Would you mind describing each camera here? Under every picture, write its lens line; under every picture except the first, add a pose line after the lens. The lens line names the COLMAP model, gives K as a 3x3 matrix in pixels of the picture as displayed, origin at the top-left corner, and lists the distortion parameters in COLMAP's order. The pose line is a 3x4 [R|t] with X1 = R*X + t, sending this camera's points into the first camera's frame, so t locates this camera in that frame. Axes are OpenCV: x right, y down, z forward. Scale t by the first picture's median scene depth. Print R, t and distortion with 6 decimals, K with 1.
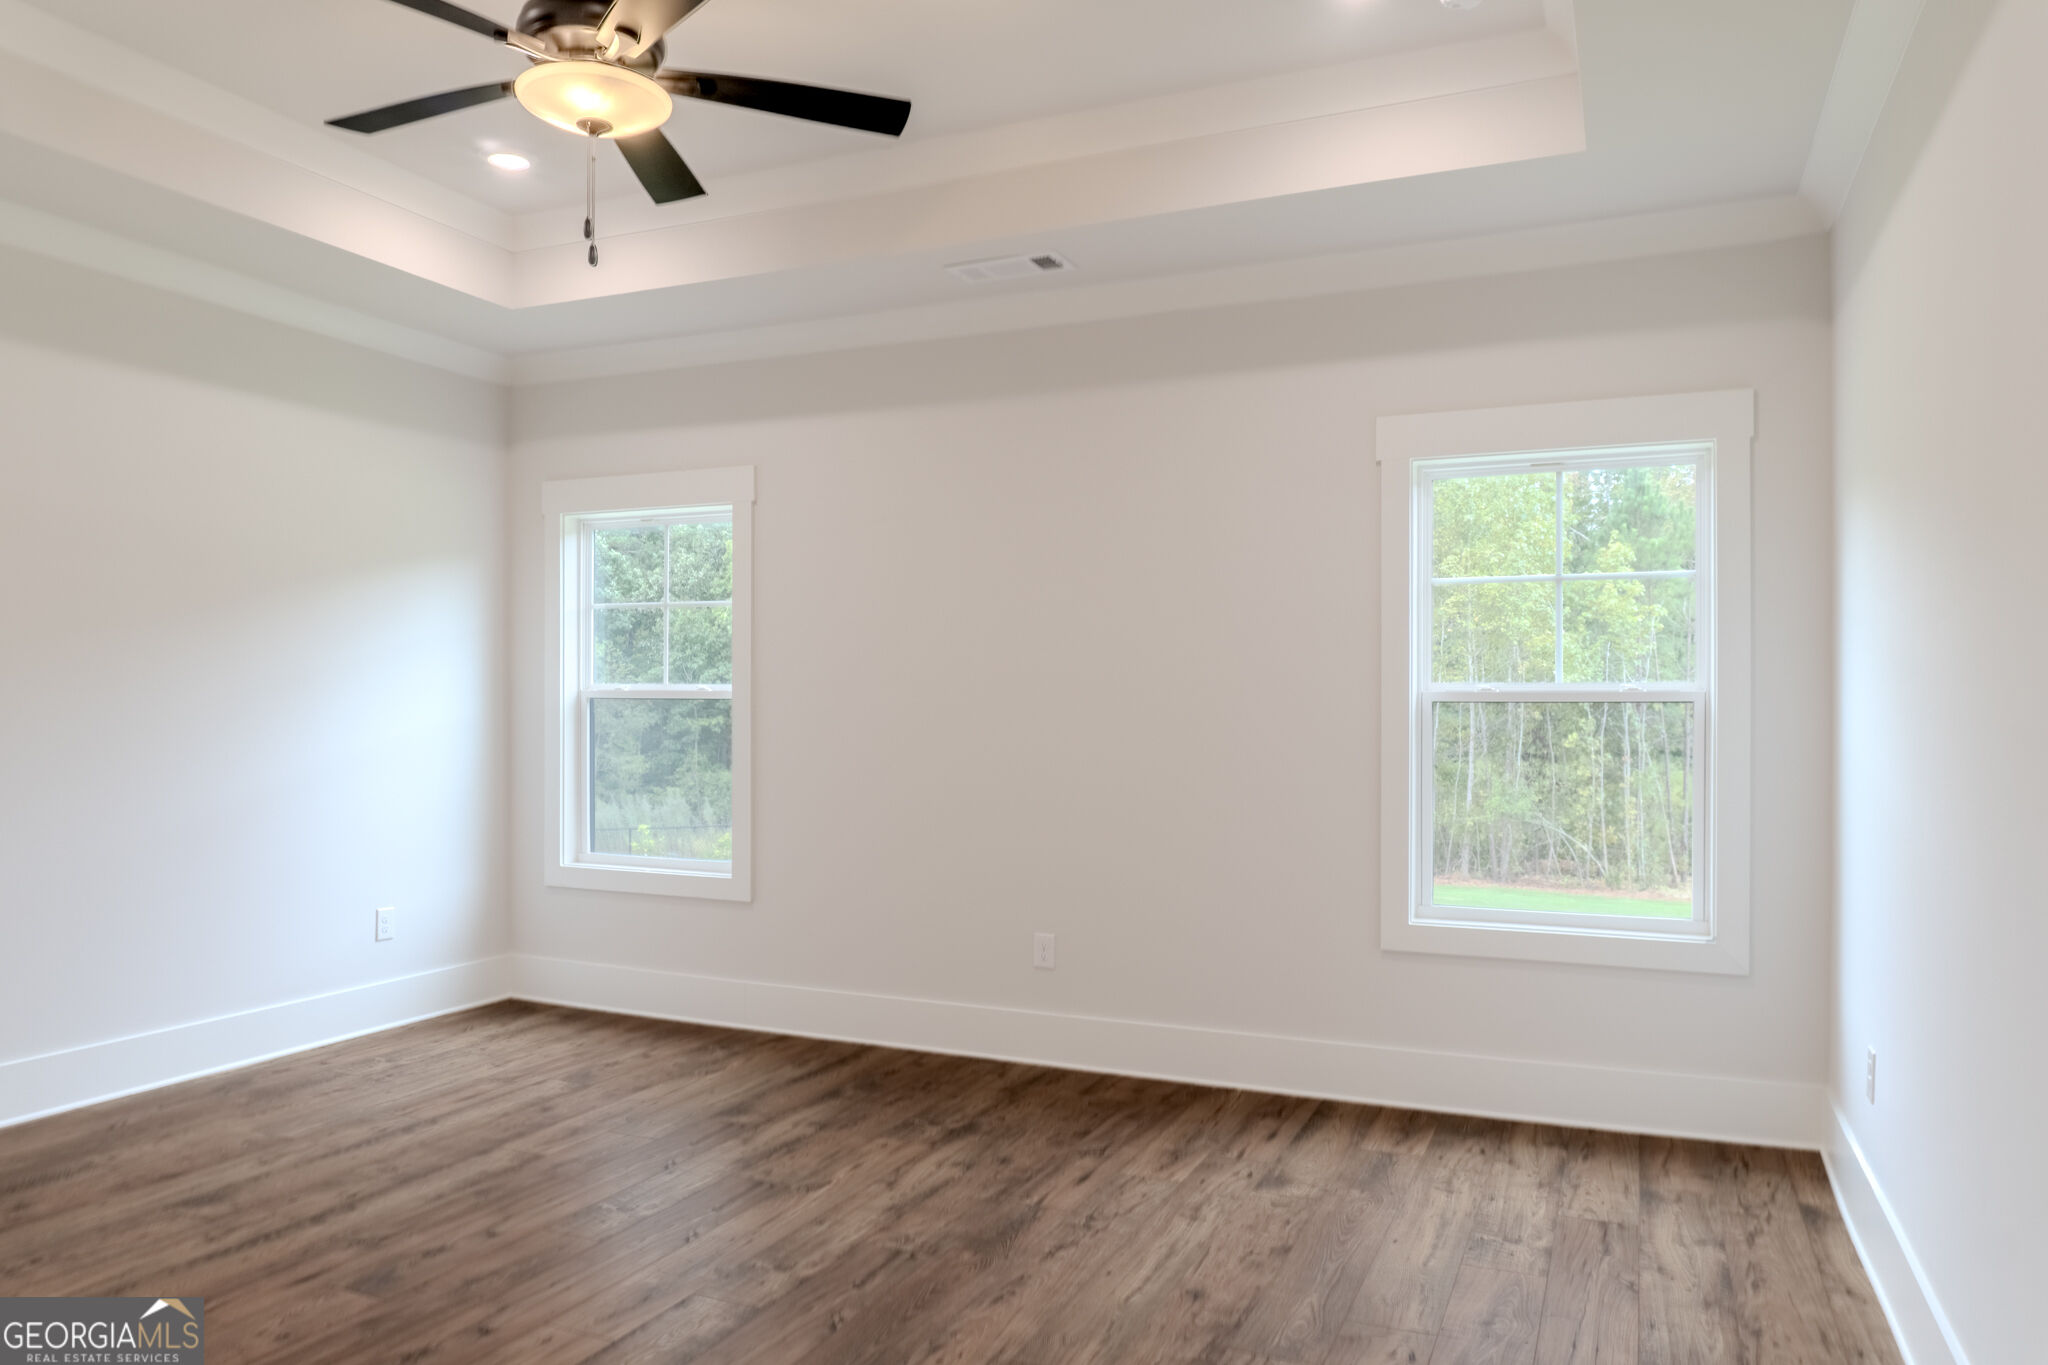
lens RADIAL K [[1378.7, 0, 1027.0], [0, 1378.7, 726.4], [0, 0, 1]] dist [-0.038262, 0.002733]
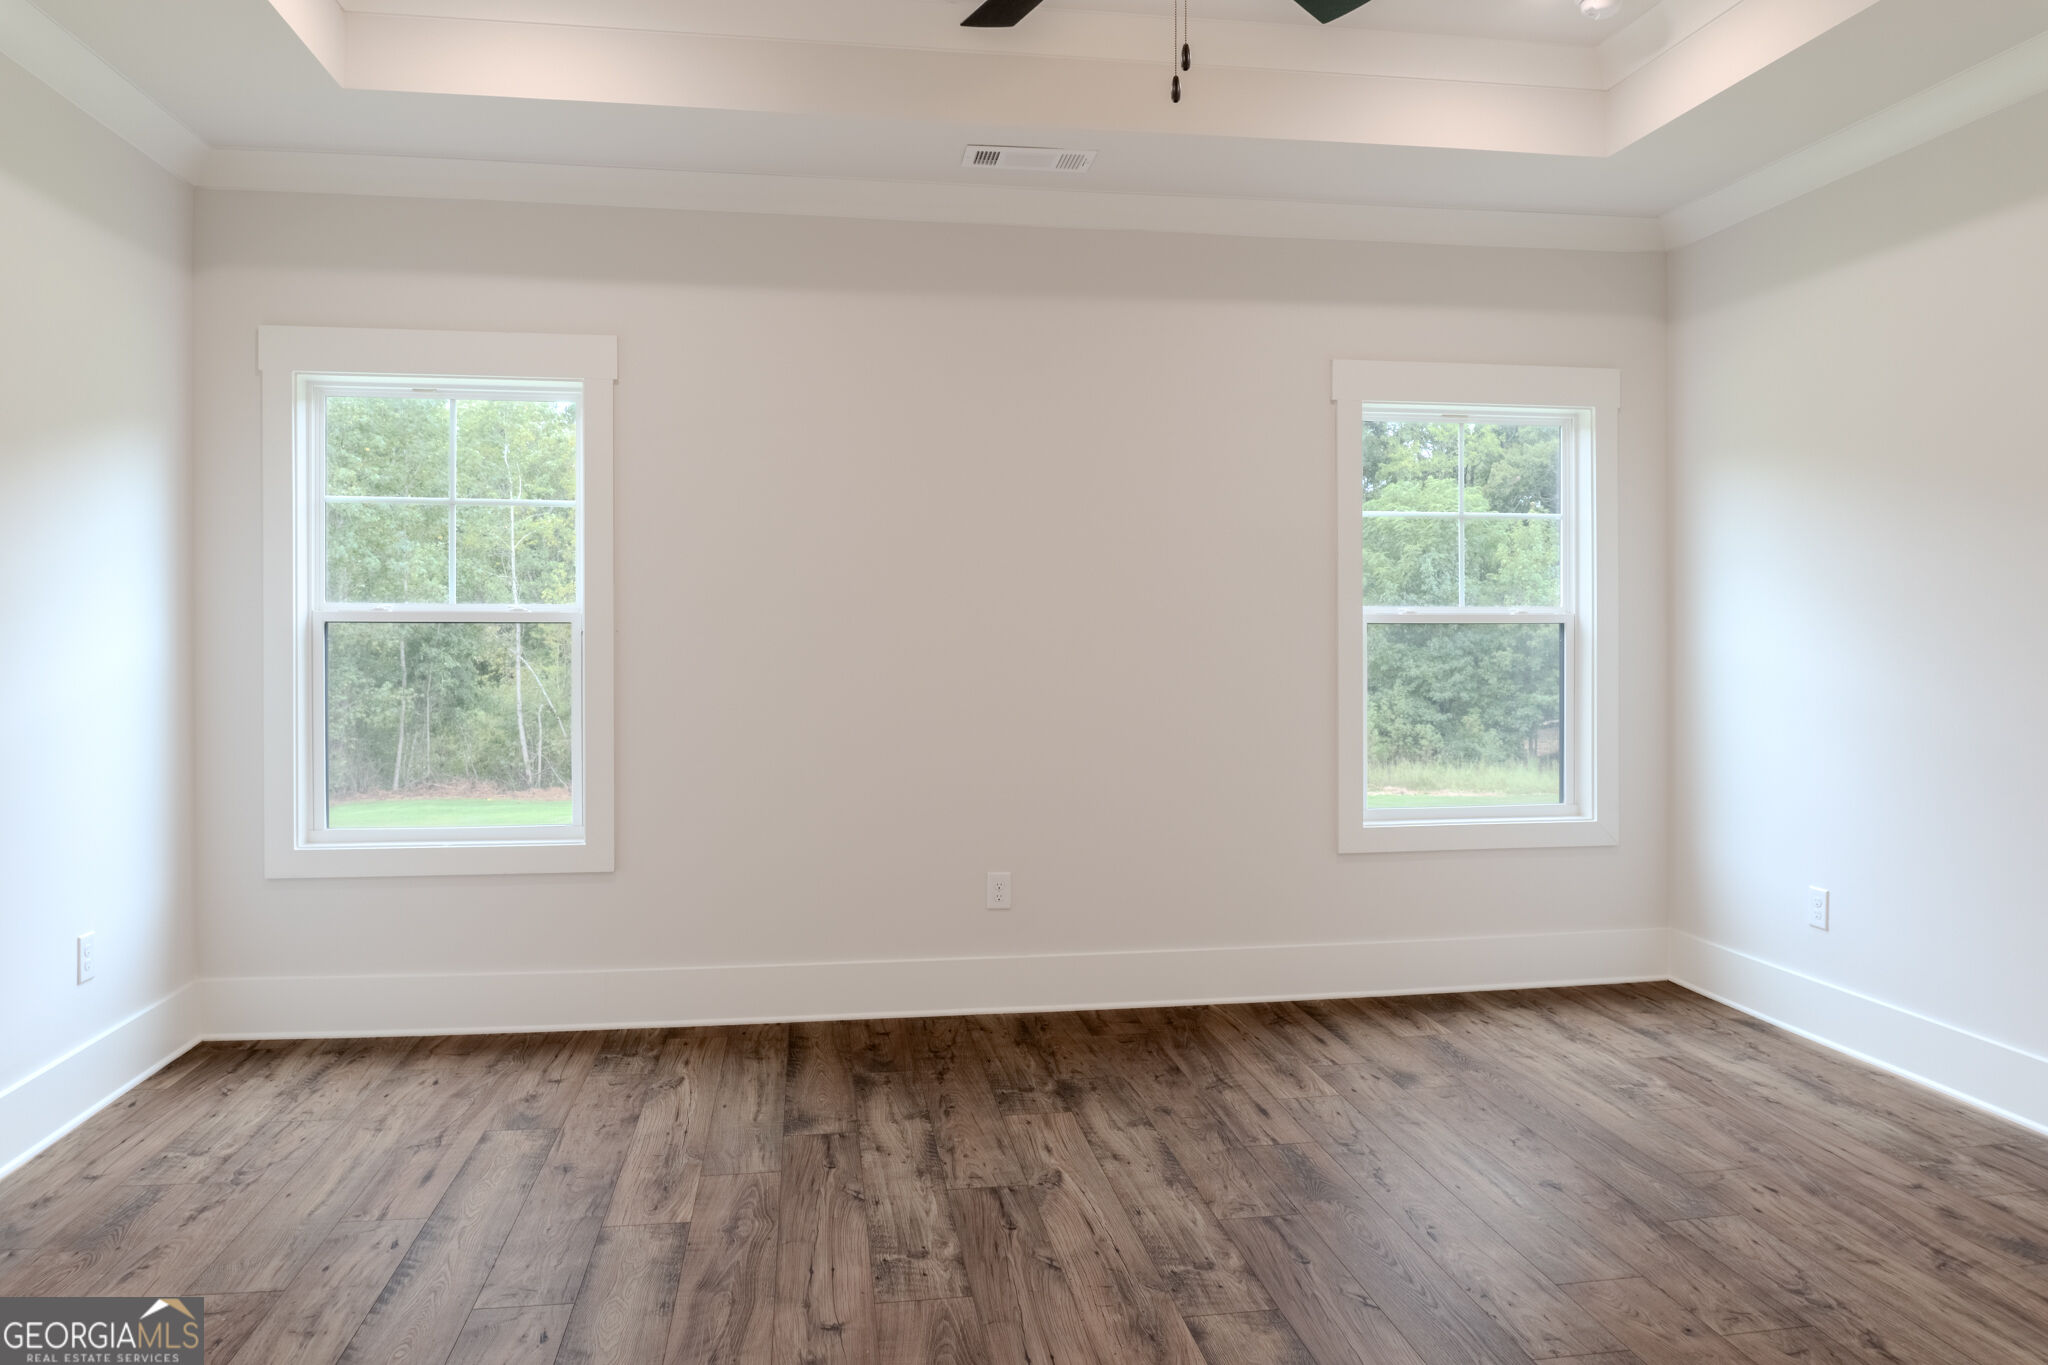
lens RADIAL K [[1391.0, 0, 1022.0], [0, 1391.0, 632.6], [0, 0, 1]] dist [-0.034031, 0.003947]
pose [[0.840737, -0.007143, 0.541397, -0.540965], [0.012633, 0.999900, -0.006425, -0.006535], [-0.541297, 0.012241, 0.840742, 0.220248]]
